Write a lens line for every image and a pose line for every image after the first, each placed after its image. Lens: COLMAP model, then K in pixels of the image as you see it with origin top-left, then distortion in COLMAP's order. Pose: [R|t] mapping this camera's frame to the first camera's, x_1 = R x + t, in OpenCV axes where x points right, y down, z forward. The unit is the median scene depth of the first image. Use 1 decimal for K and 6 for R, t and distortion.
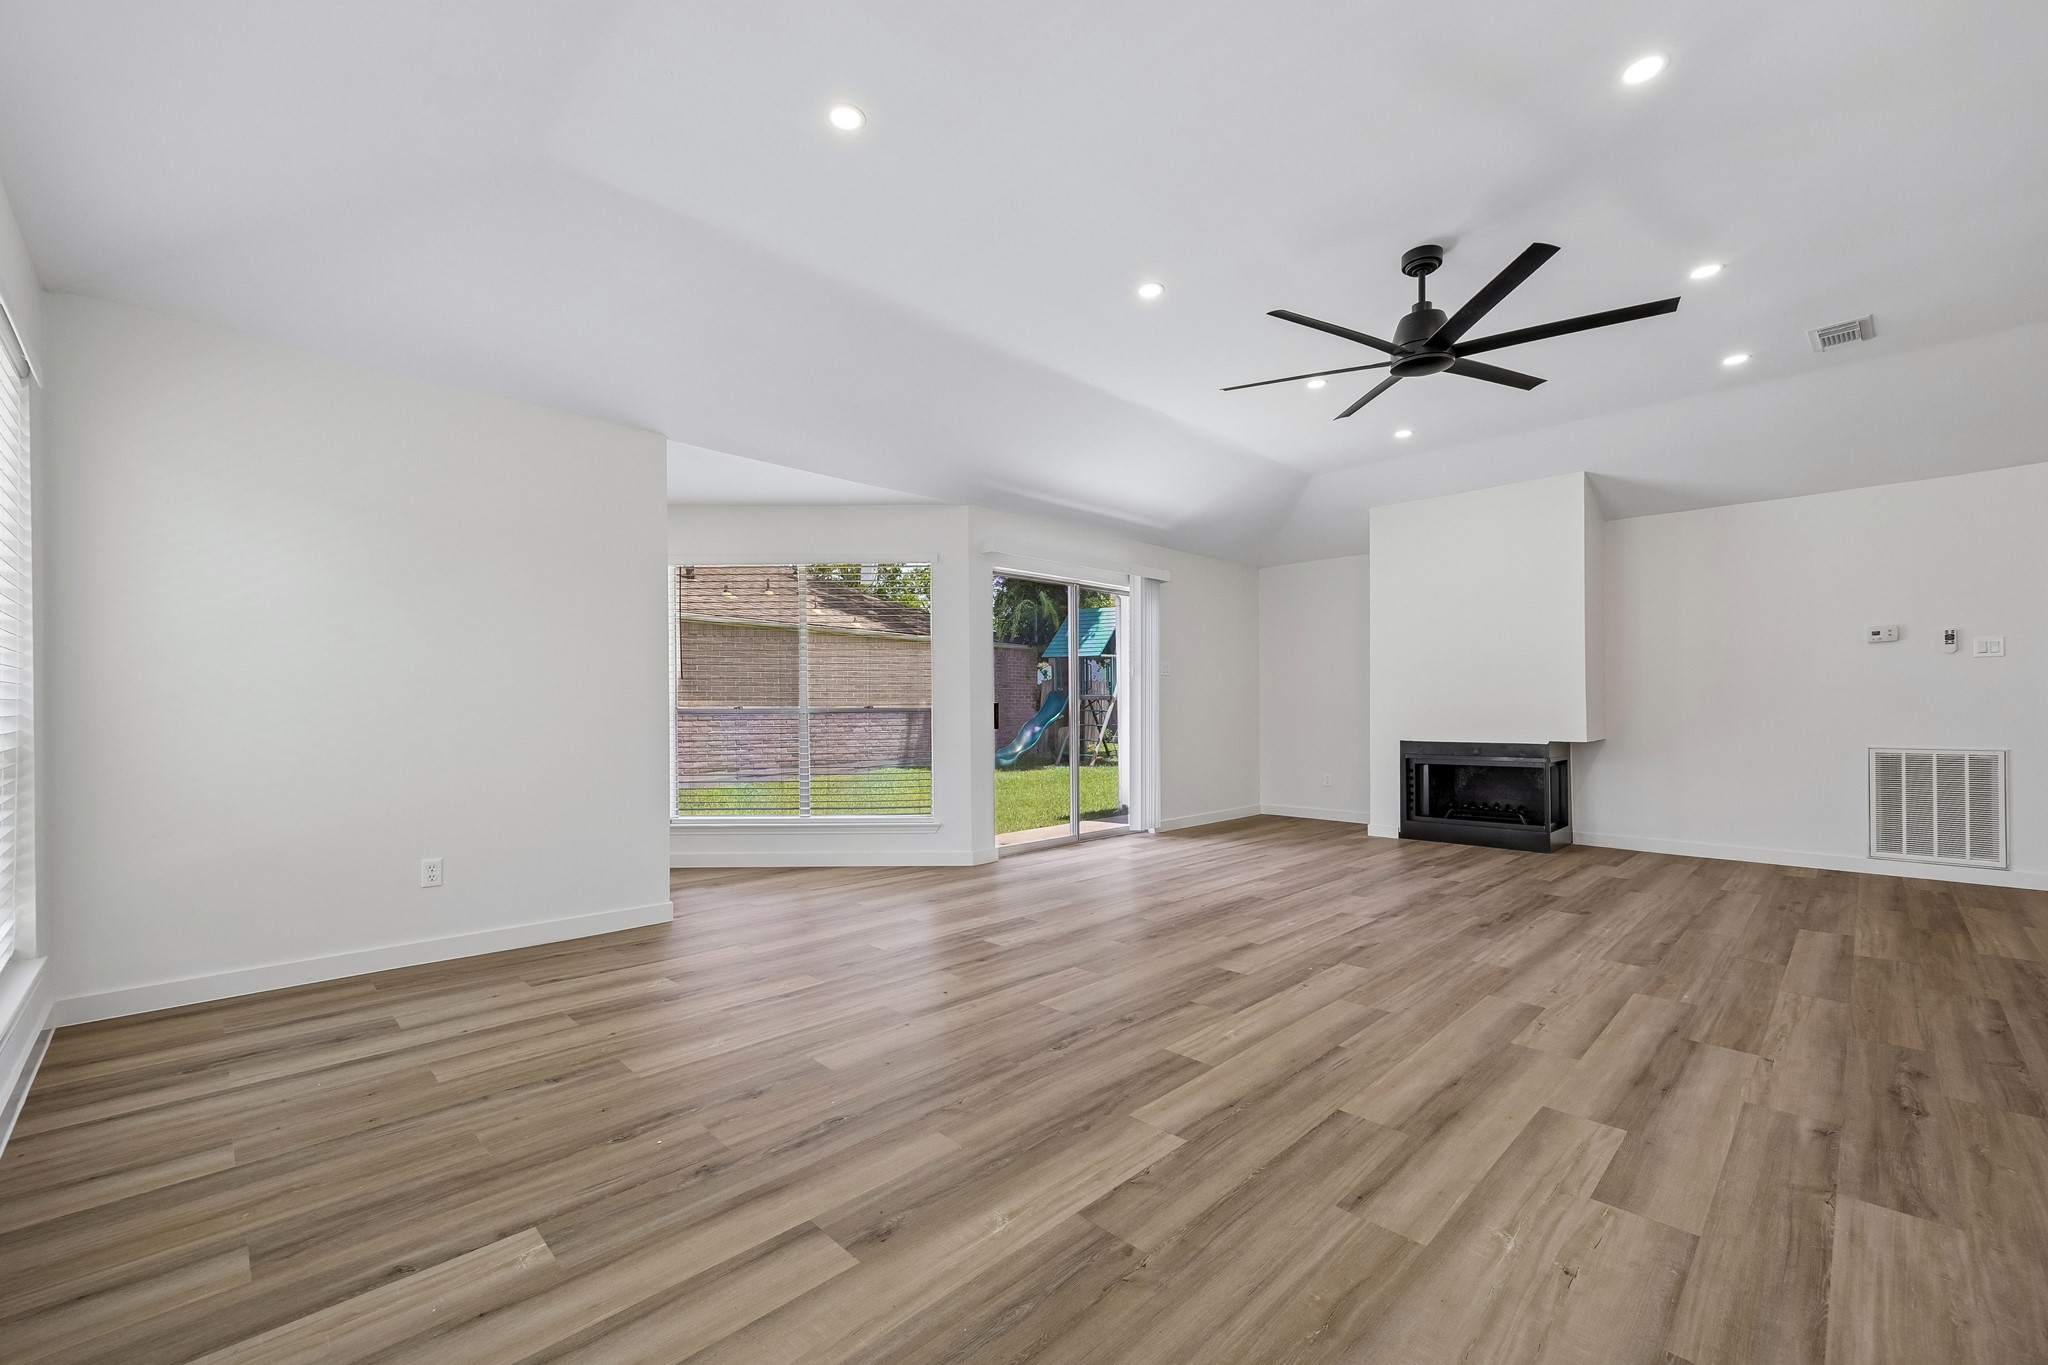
lens RADIAL K [[830.4, 0, 1027.0], [0, 830.4, 712.1], [0, 0, 1]] dist [0.008207, -0.000275]
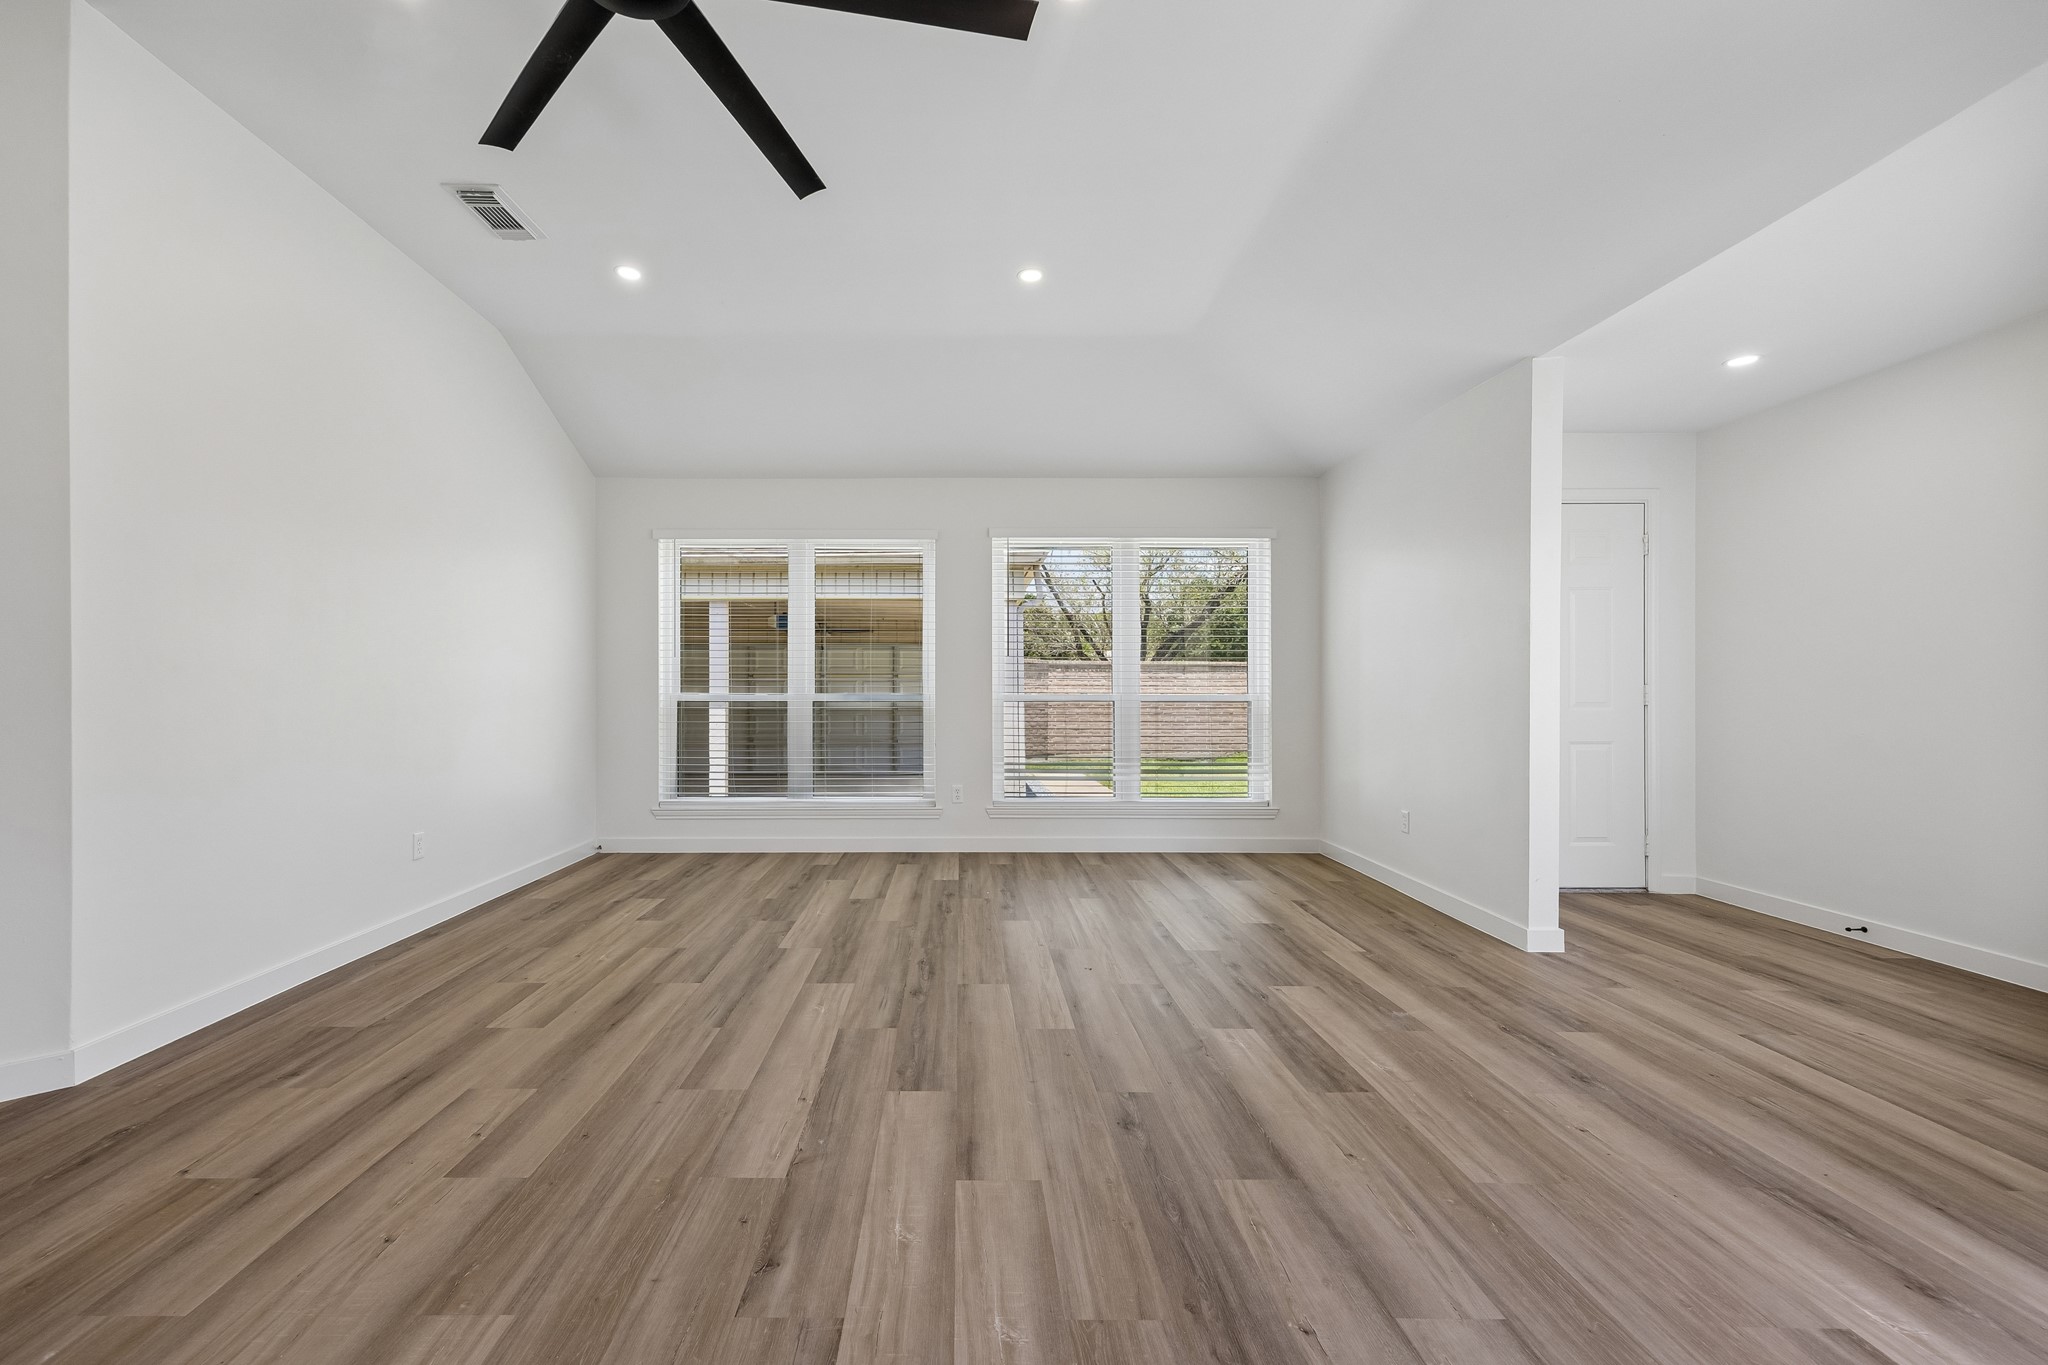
lens RADIAL K [[851.5, 0, 952.0], [0, 851.5, 689.7], [0, 0, 1]] dist [0.009536, -0.000007]
pose [[-0.711068, 0.000695, -0.703123, 0.818283], [-0.002222, 0.999992, 0.003235, -0.008704], [0.703120, 0.003862, -0.711061, 1.753647]]
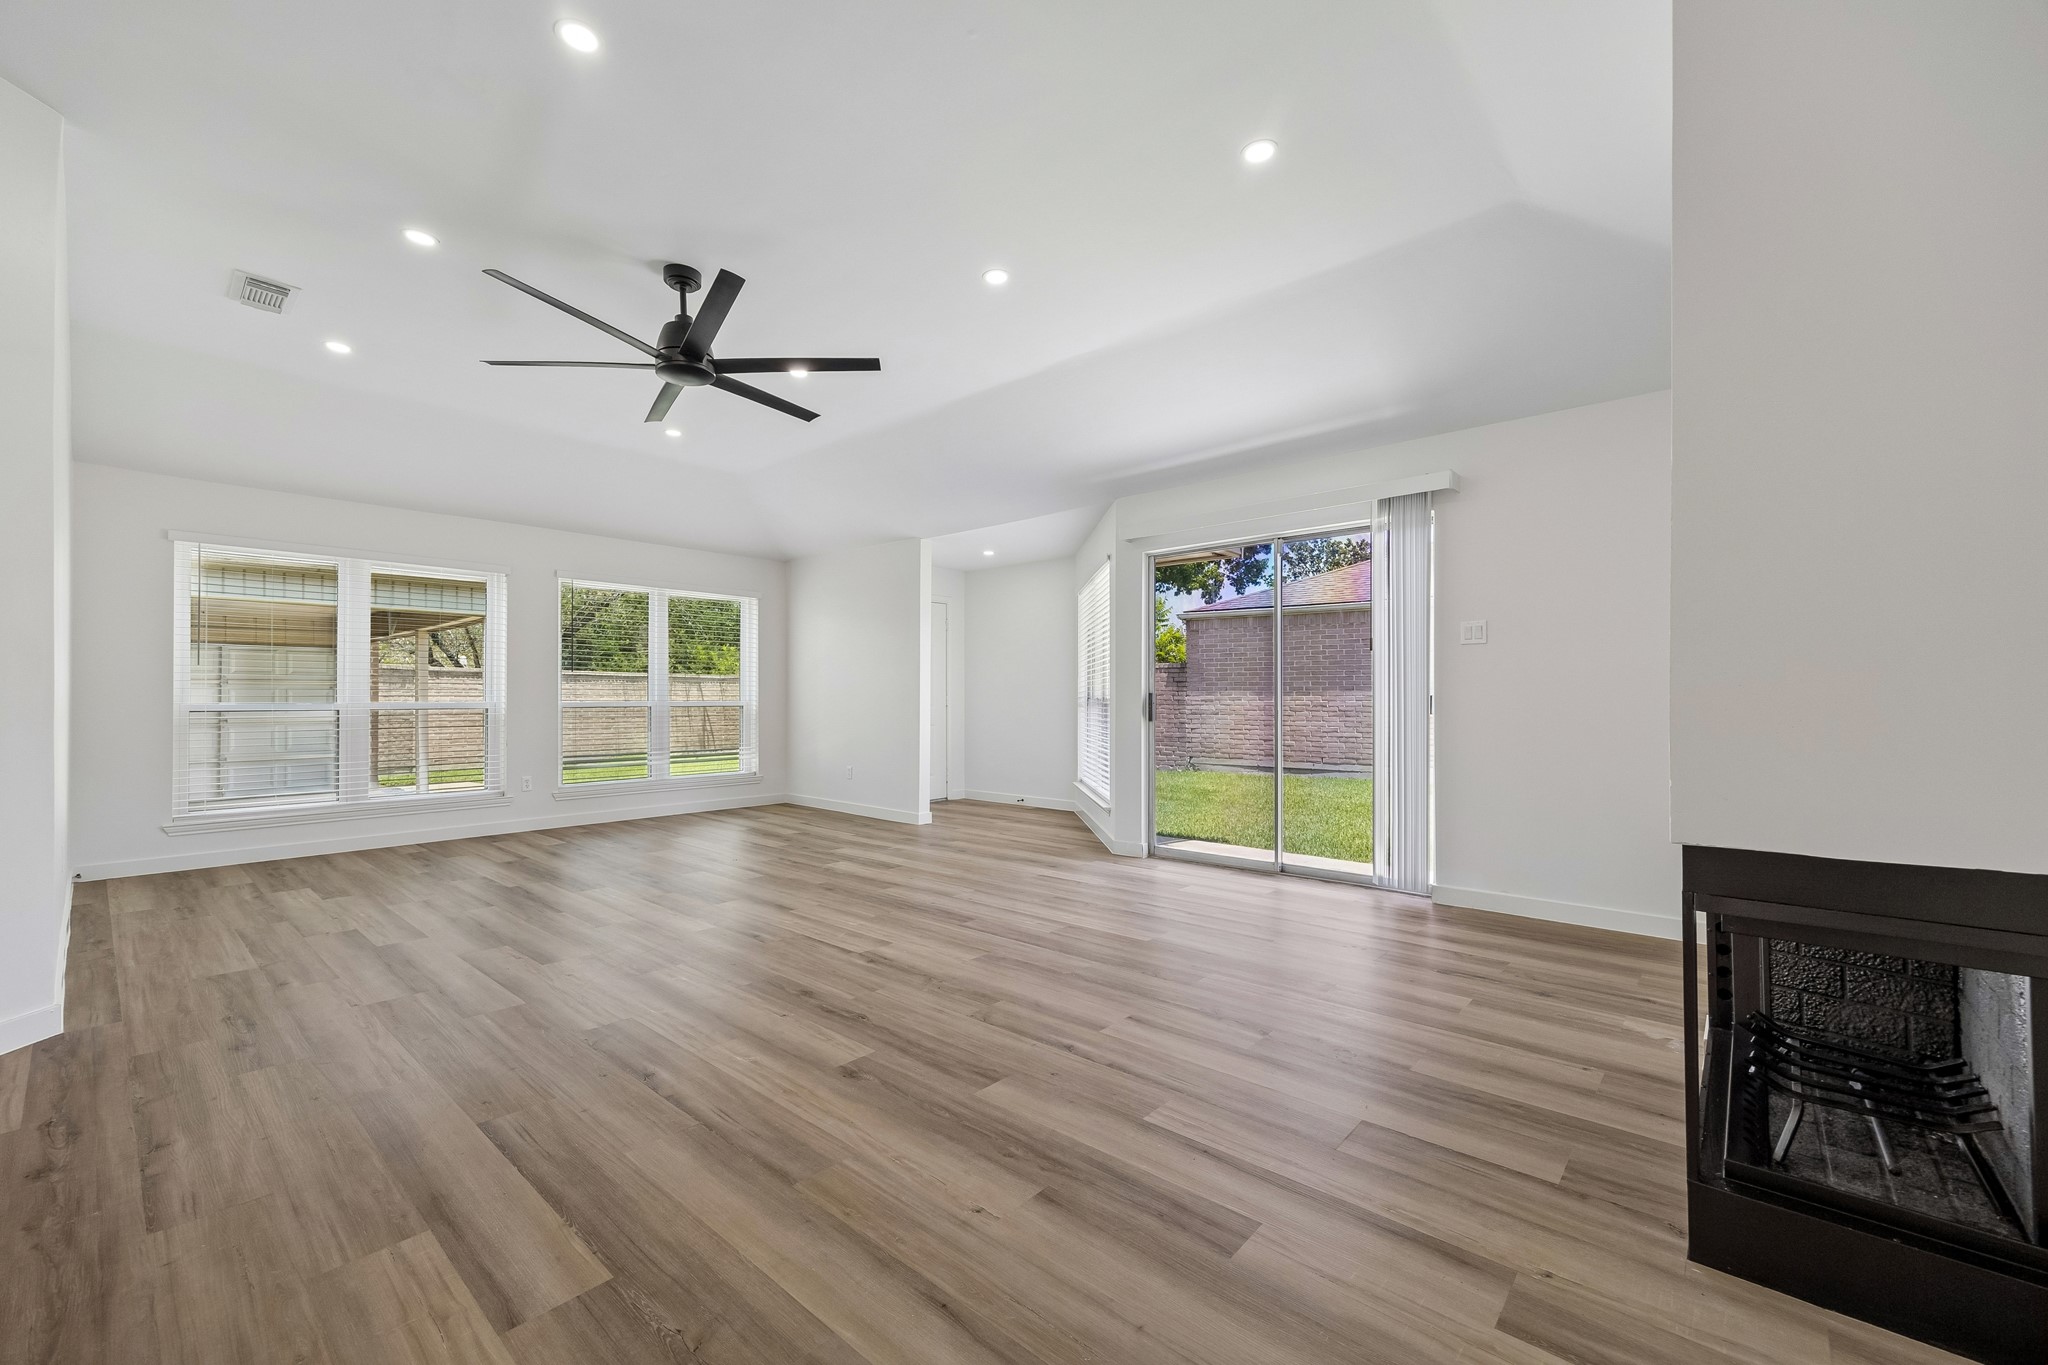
lens RADIAL K [[827.6, 0, 1021.6], [0, 827.6, 689.5], [0, 0, 1]] dist [0.009995, 0.000129]
pose [[0.061873, -0.008339, -0.998049, 1.833131], [-0.003742, 0.999956, -0.008587, -0.012003], [0.998077, 0.004266, 0.061840, 1.613953]]
